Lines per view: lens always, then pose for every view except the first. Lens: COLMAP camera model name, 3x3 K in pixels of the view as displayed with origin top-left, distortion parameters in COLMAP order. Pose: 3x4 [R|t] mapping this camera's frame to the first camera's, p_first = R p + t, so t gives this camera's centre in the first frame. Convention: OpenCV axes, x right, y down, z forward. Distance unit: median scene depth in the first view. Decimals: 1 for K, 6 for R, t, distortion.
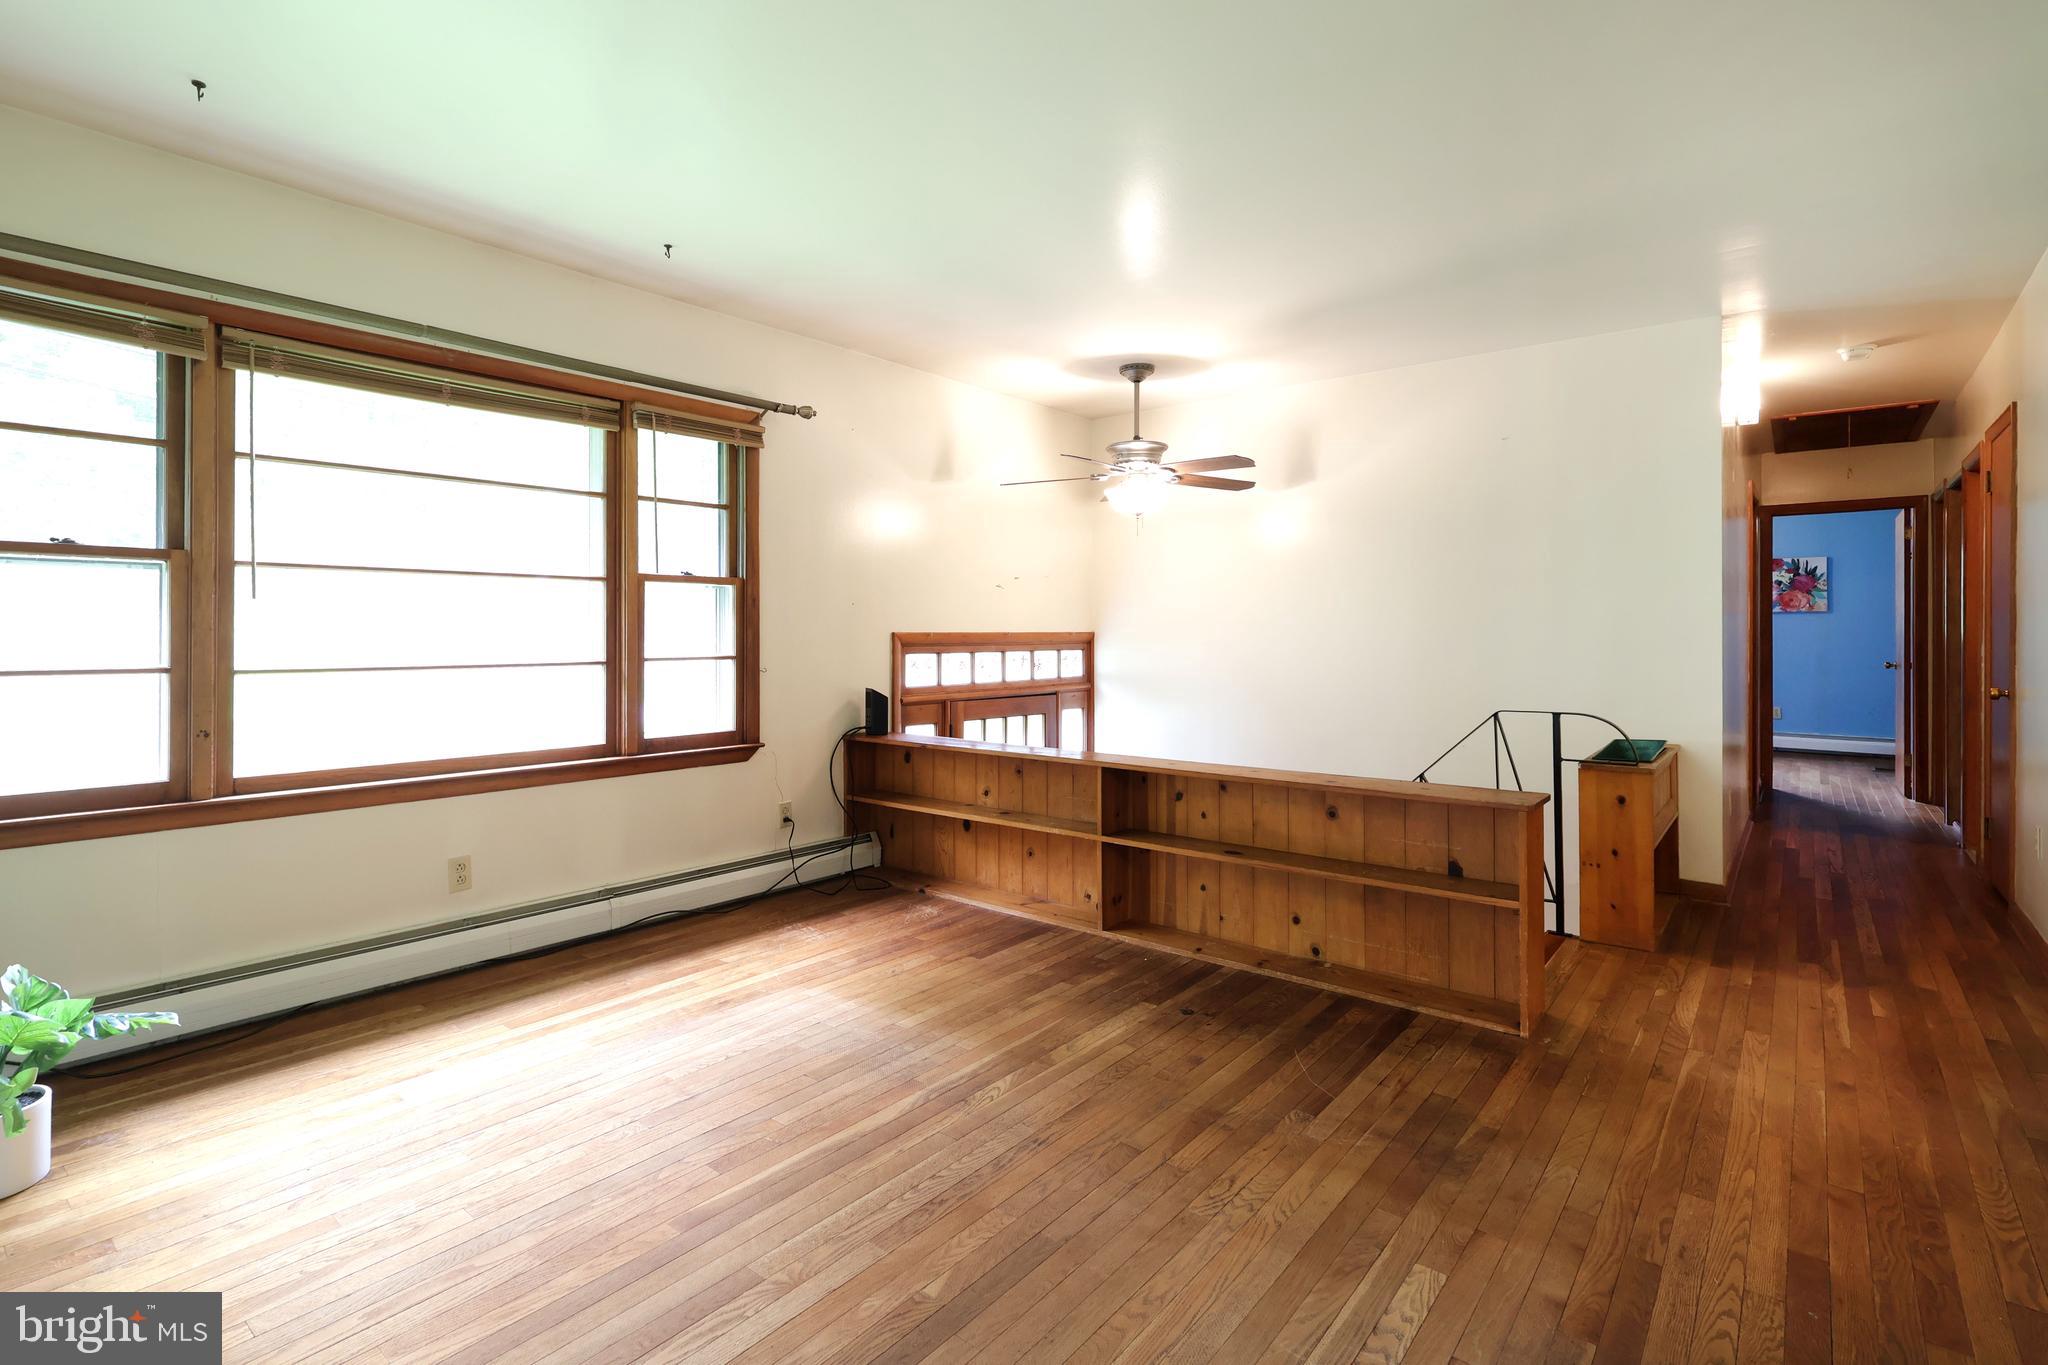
lens RADIAL K [[963.6, 0, 1018.7], [0, 963.6, 624.2], [0, 0, 1]] dist [0.002775, -0.000835]
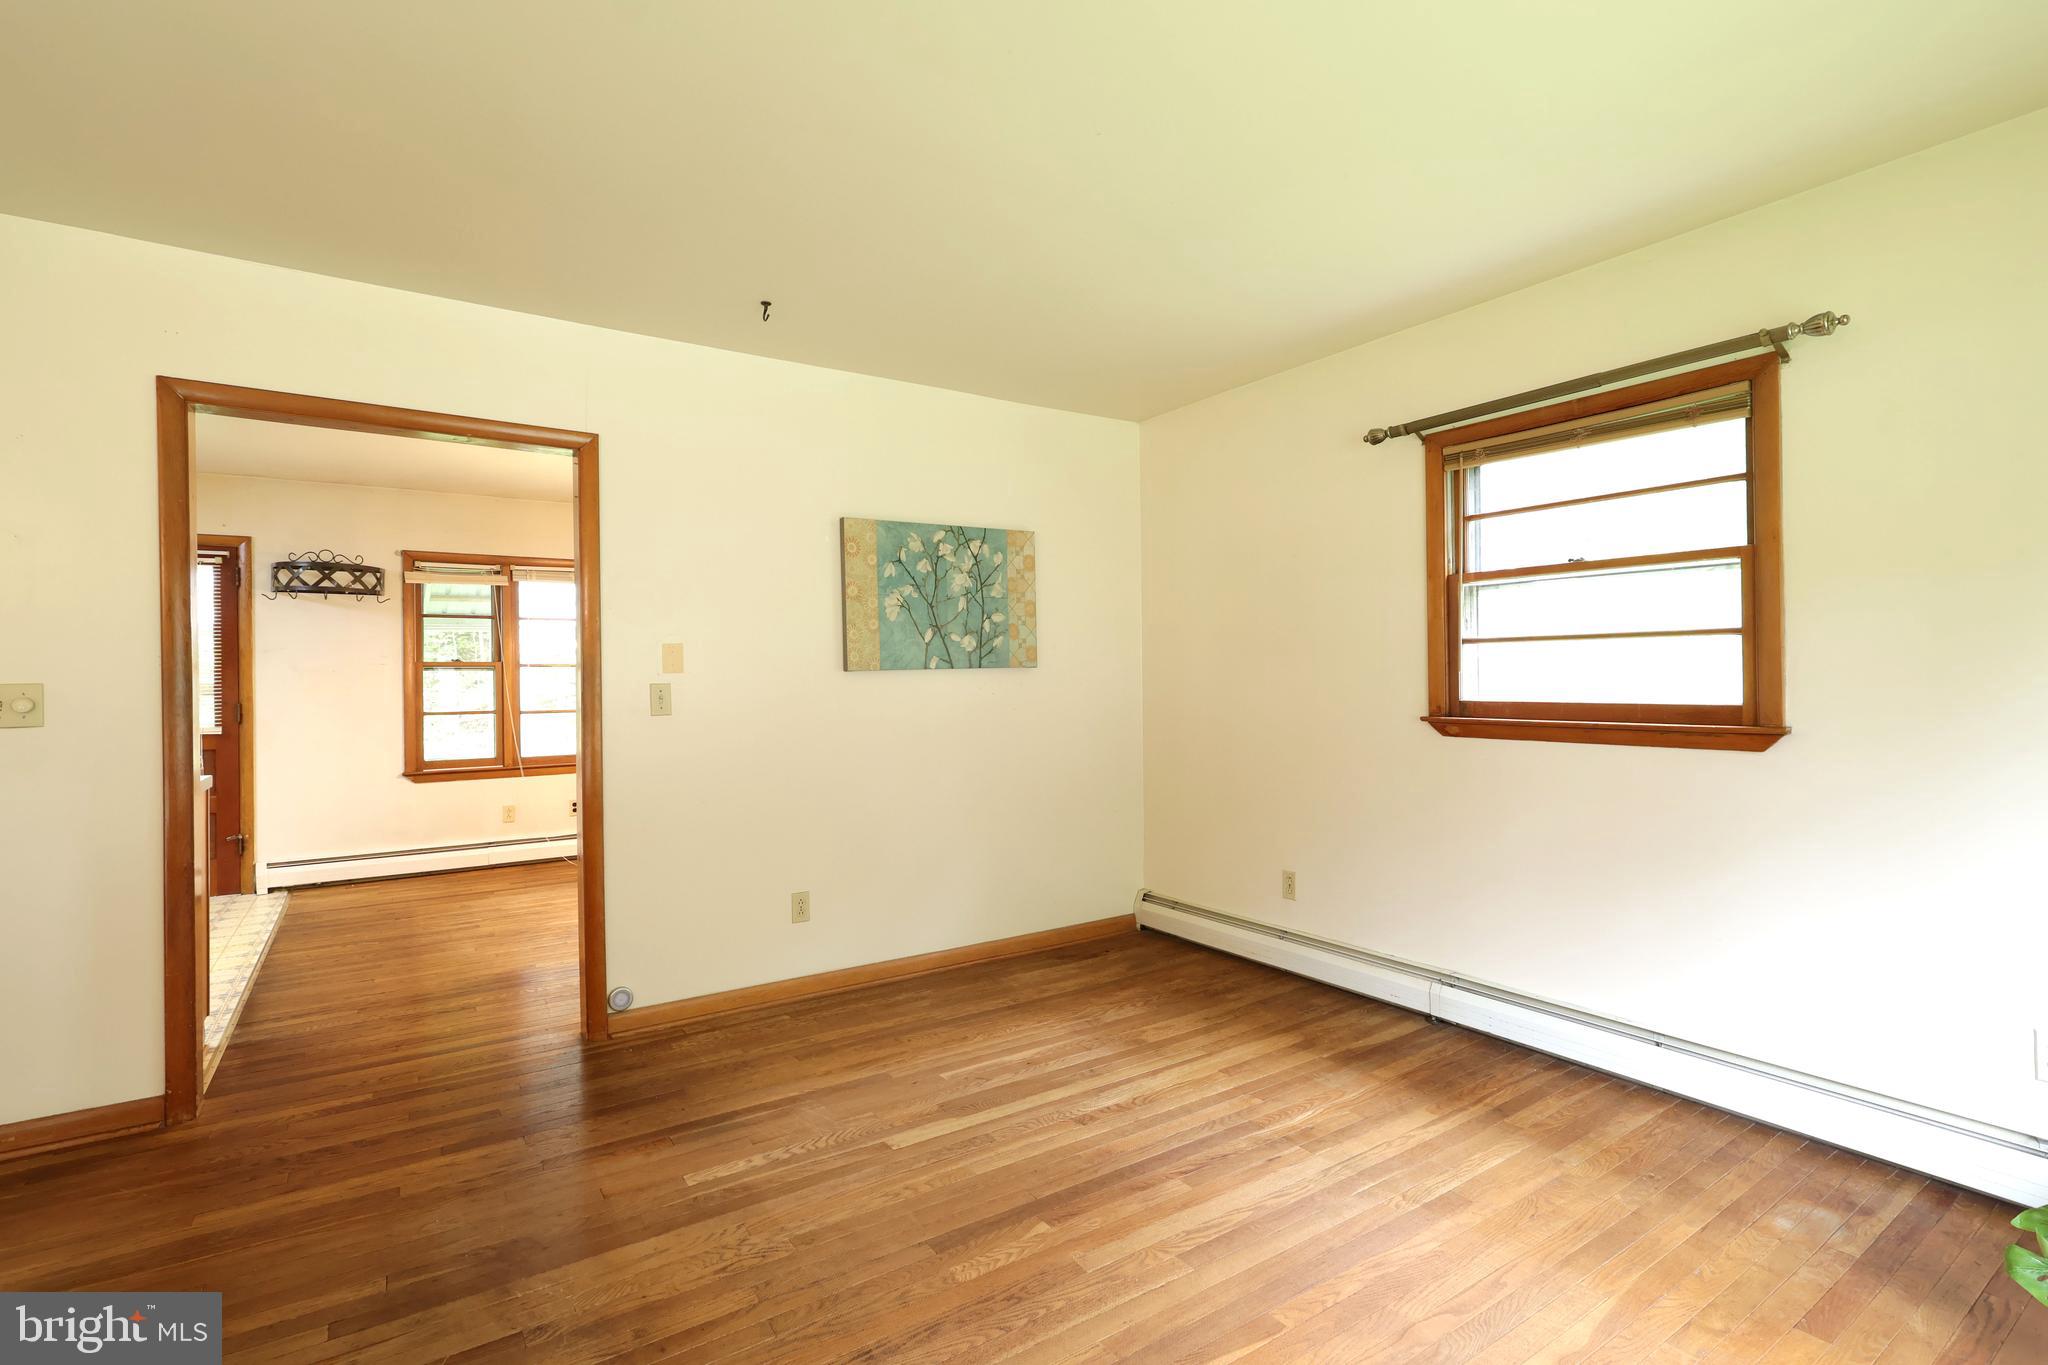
lens RADIAL K [[963.6, 0, 1026.9], [0, 963.6, 677.8], [0, 0, 1]] dist [0.002775, -0.000835]
pose [[-0.957410, 0.005410, 0.288682, -0.213714], [0.004491, 0.999983, -0.003845, -0.016378], [-0.288698, -0.002385, -0.957417, 1.080402]]
